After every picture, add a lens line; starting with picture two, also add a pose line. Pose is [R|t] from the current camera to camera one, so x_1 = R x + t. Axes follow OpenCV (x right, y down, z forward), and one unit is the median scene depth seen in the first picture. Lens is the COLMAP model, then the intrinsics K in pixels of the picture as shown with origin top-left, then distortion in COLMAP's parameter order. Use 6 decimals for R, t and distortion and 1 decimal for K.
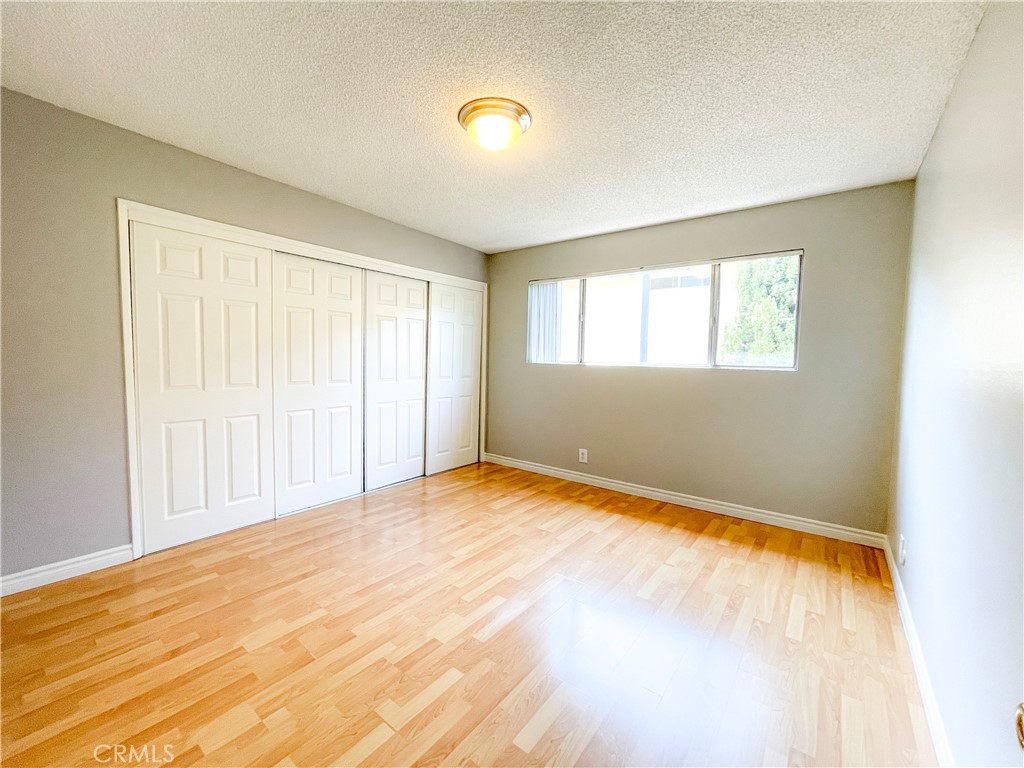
lens RADIAL K [[419.4, 0, 512.0], [0, 419.4, 384.0], [0, 0, 1]] dist [-0.002655, -0.000060]
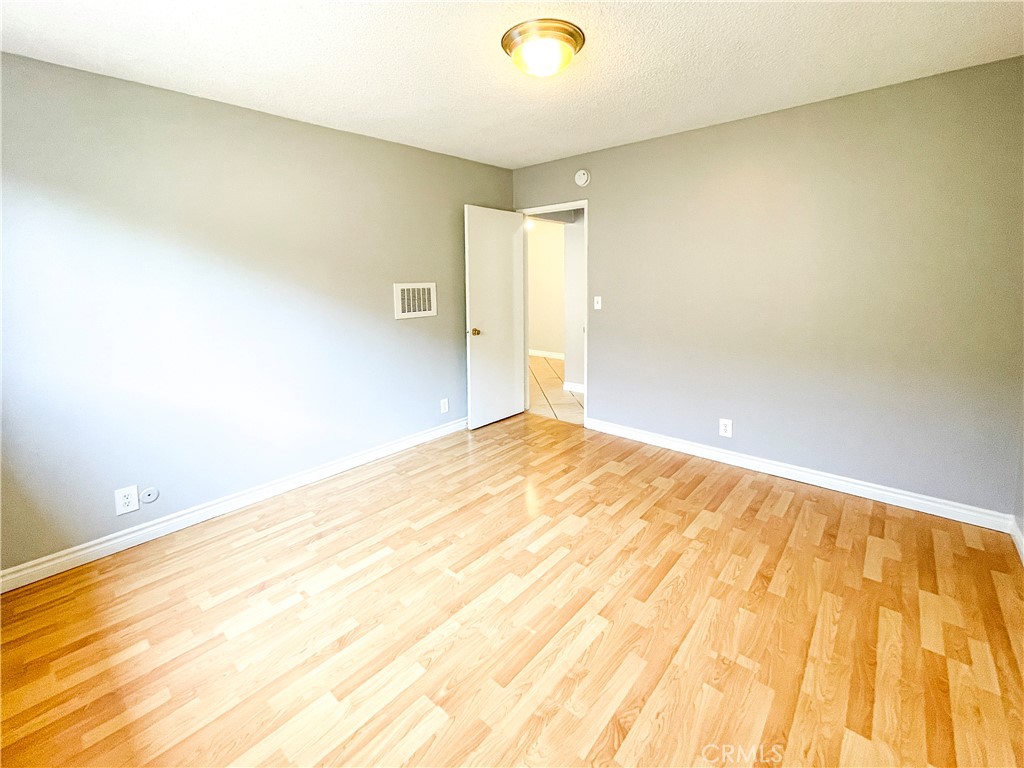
lens RADIAL K [[419.4, 0, 512.0], [0, 419.4, 384.0], [0, 0, 1]] dist [-0.002655, -0.000060]
pose [[-0.997612, -0.025530, 0.064172, -0.034061], [-0.004353, 0.950566, 0.310493, -0.173396], [-0.068927, 0.309472, -0.948407, 1.753521]]
